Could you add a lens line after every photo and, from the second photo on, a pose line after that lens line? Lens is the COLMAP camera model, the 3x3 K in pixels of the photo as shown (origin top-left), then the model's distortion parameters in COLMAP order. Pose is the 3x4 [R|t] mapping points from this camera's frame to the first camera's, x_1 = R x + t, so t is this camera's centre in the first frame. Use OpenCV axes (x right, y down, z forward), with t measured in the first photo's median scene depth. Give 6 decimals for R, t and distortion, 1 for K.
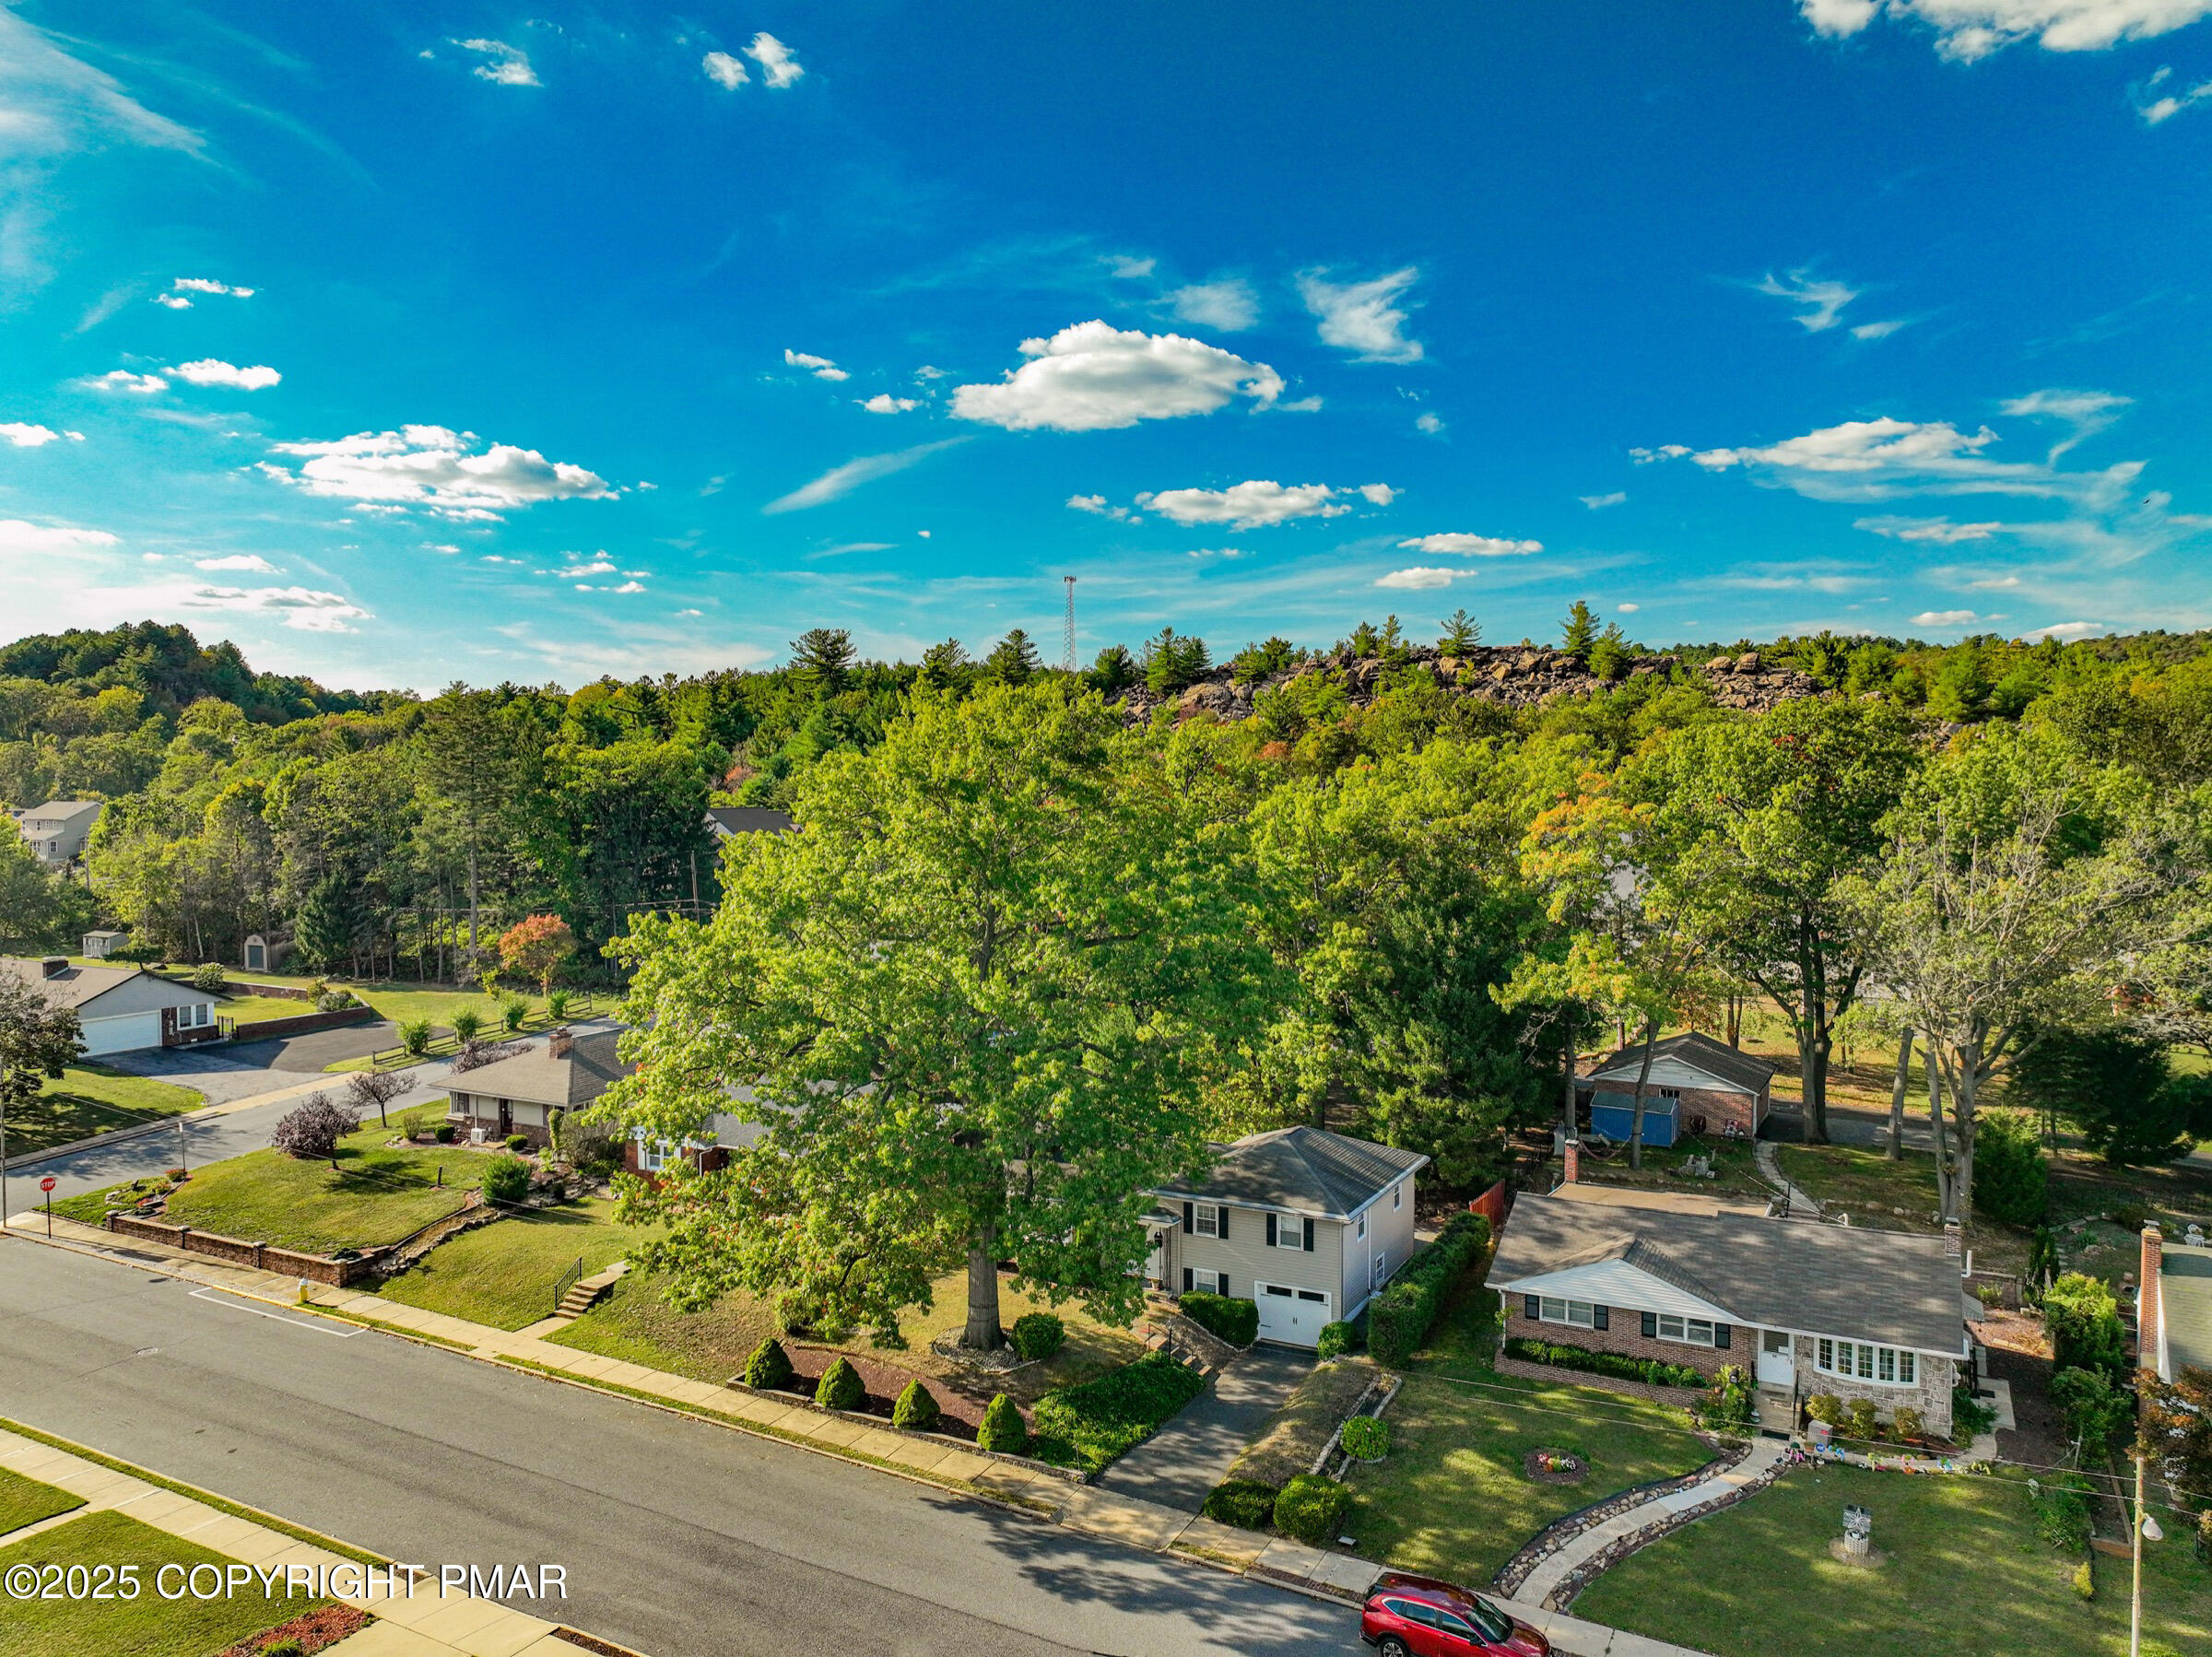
lens RADIAL K [[1579.1, 0, 1106.0], [0, 1579.1, 828.5], [0, 0, 1]] dist [-0.007354, 0.026972]
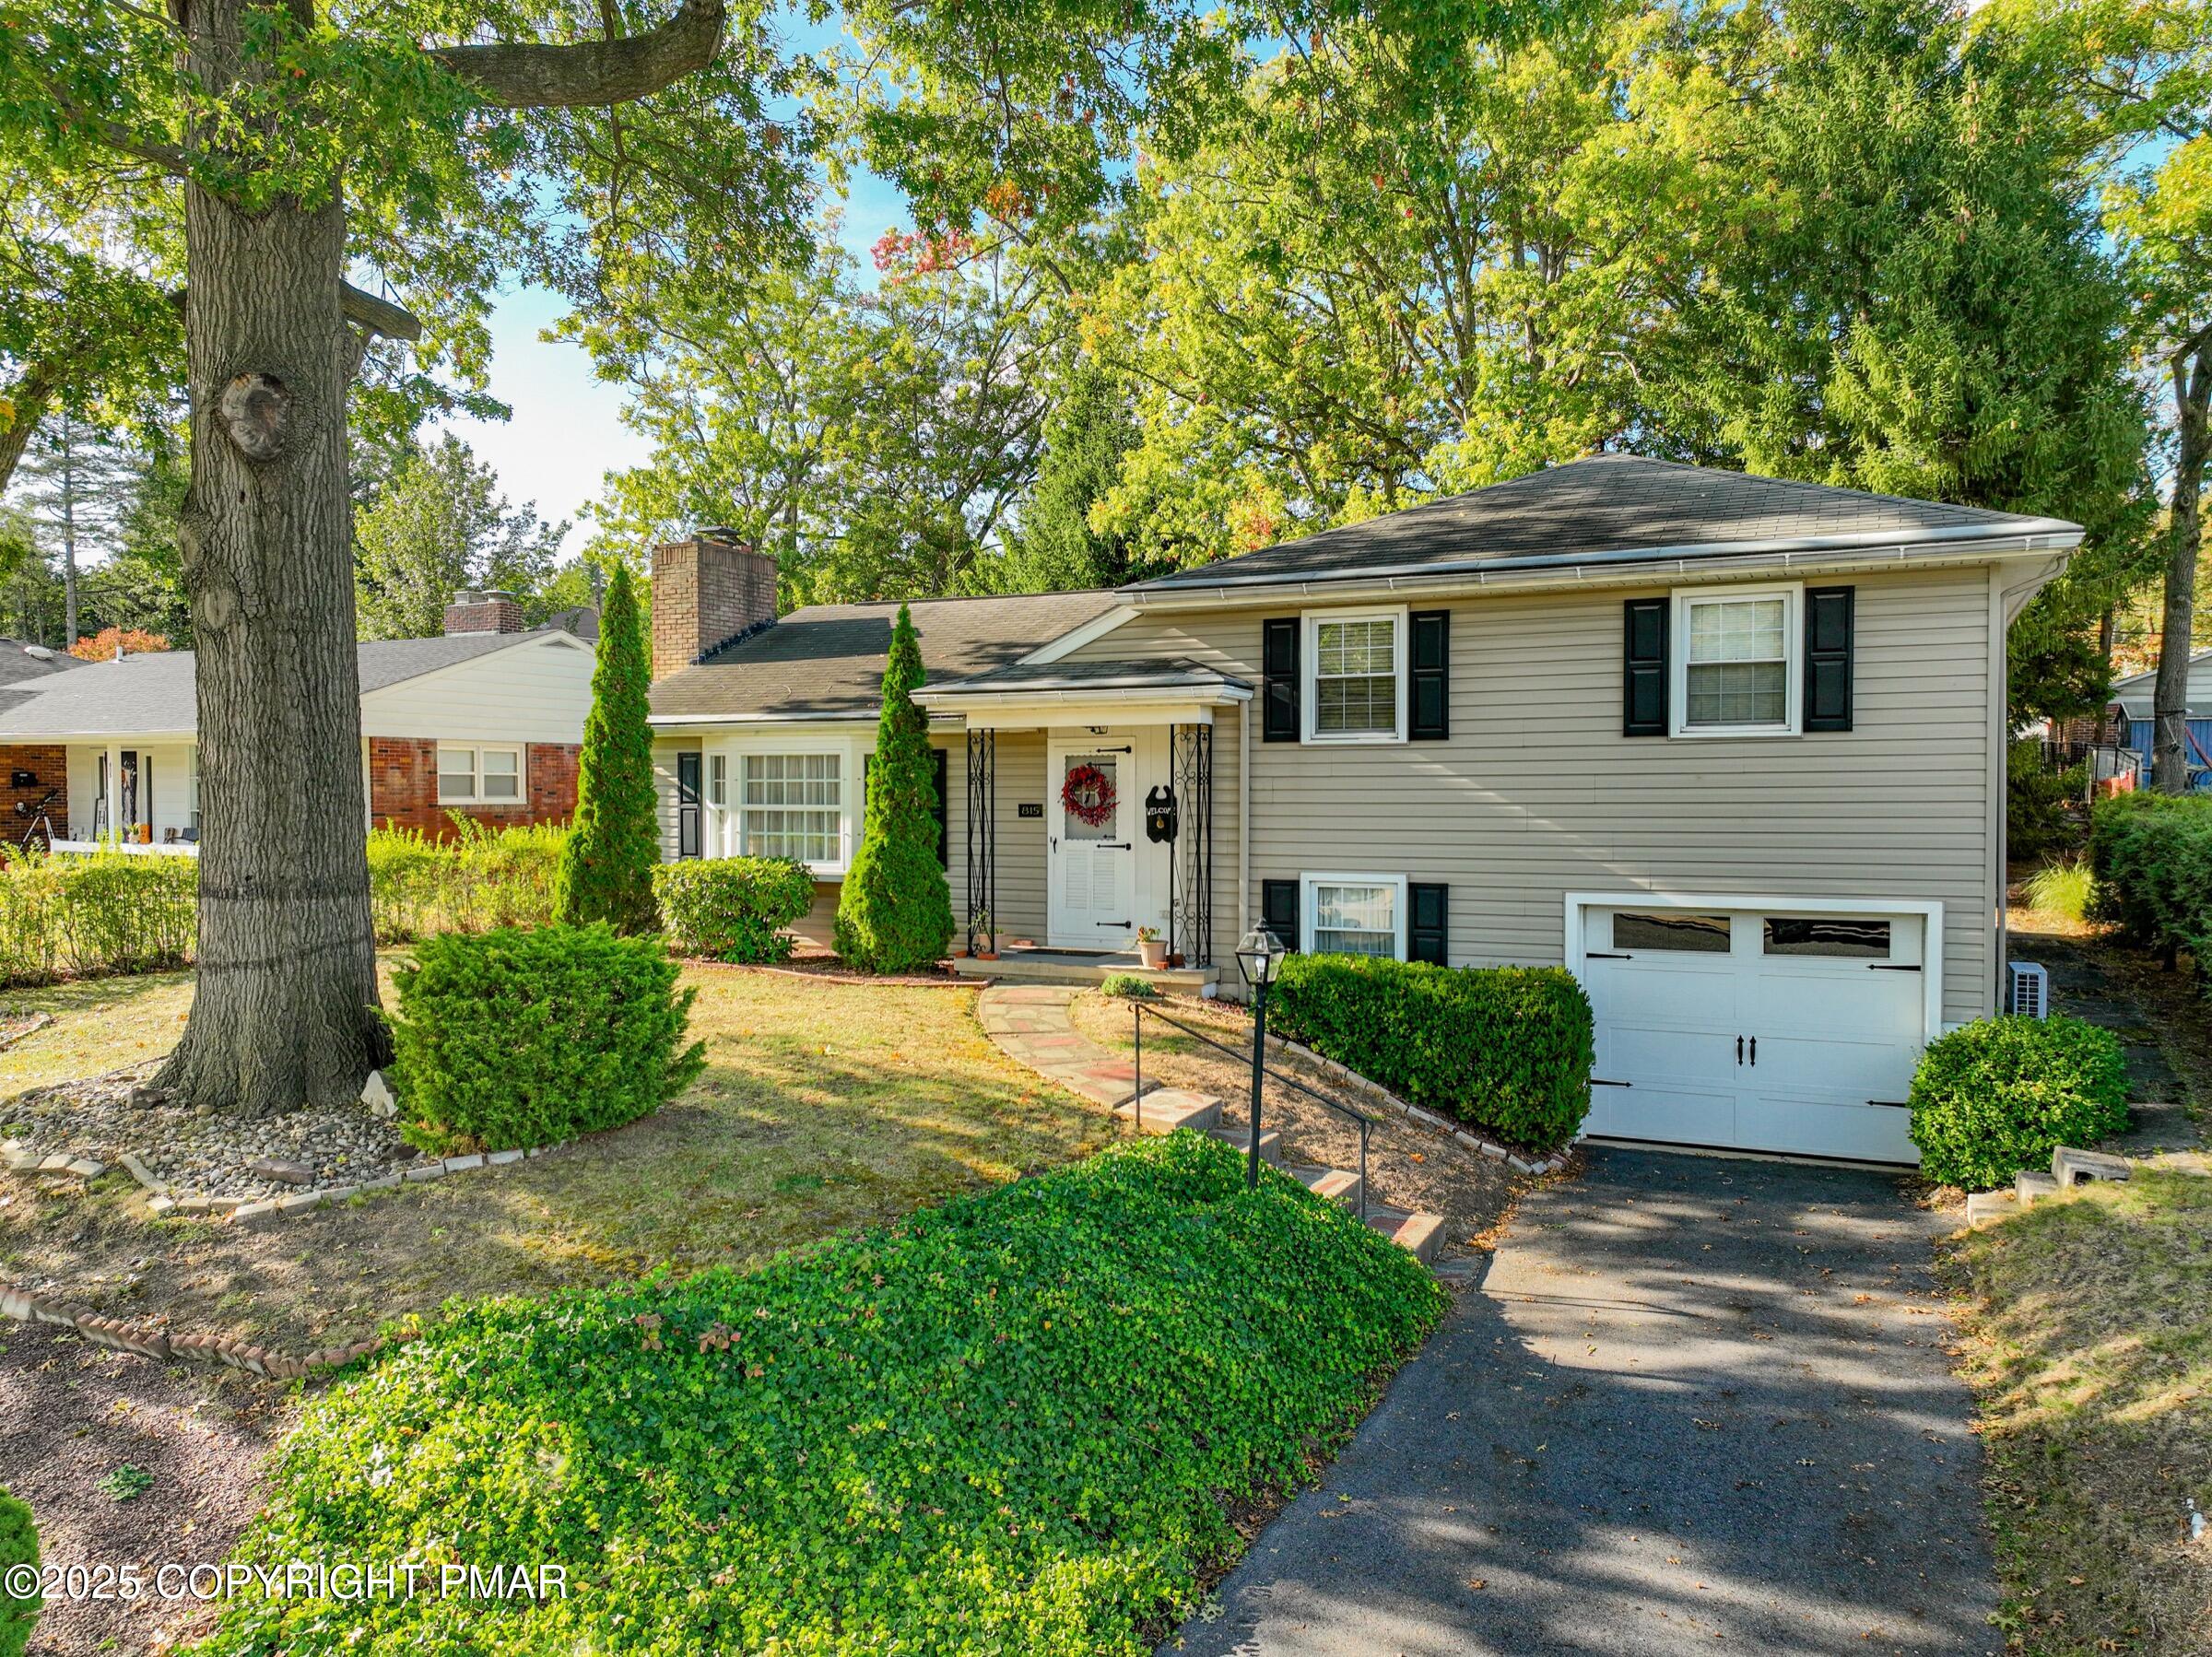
lens RADIAL K [[1579.1, 0, 1106.0], [0, 1579.1, 828.5], [0, 0, 1]] dist [-0.007354, 0.026972]
pose [[0.999738, -0.002440, 0.022748, 0.015197], [0.002721, 0.999920, -0.012340, 0.236135], [-0.022716, 0.012399, 0.999665, 0.641370]]
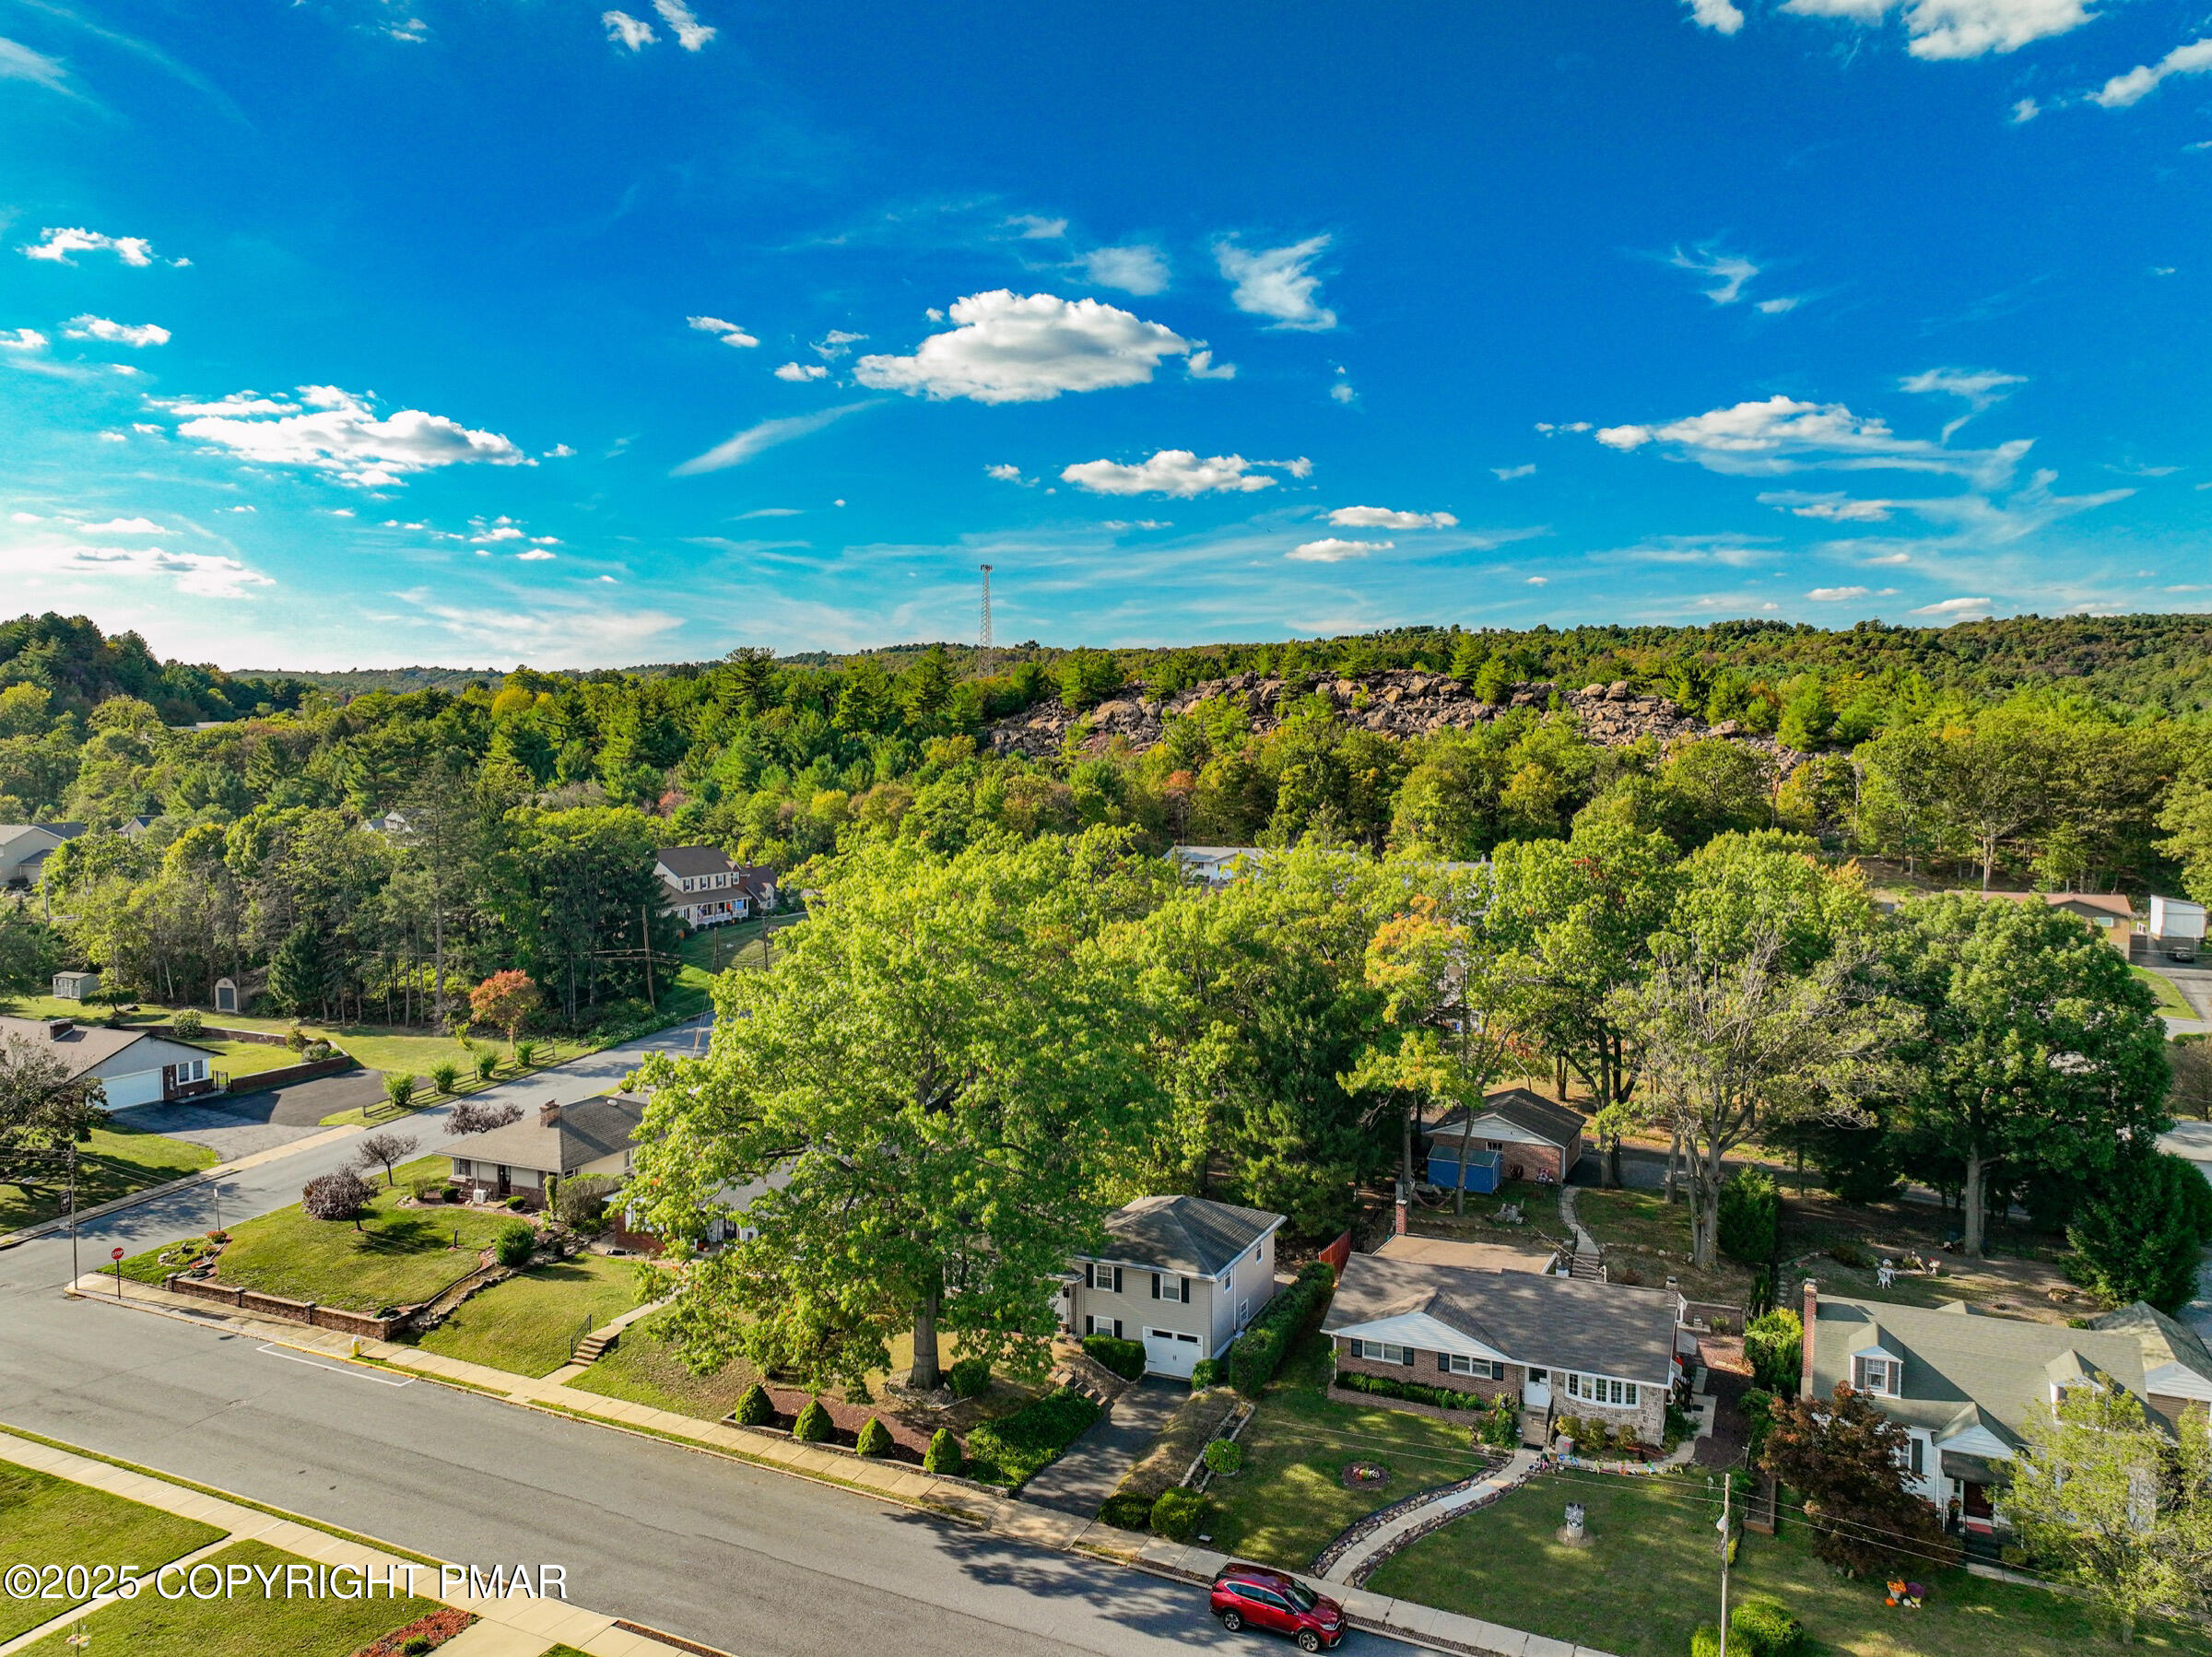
lens RADIAL K [[1579.1, 0, 1106.0], [0, 1579.1, 828.5], [0, 0, 1]] dist [-0.007354, 0.026972]
pose [[0.998587, -0.002997, 0.053050, -0.000166], [0.001984, 0.999815, 0.019137, -0.111357], [-0.053098, -0.019005, 0.998408, -0.202428]]
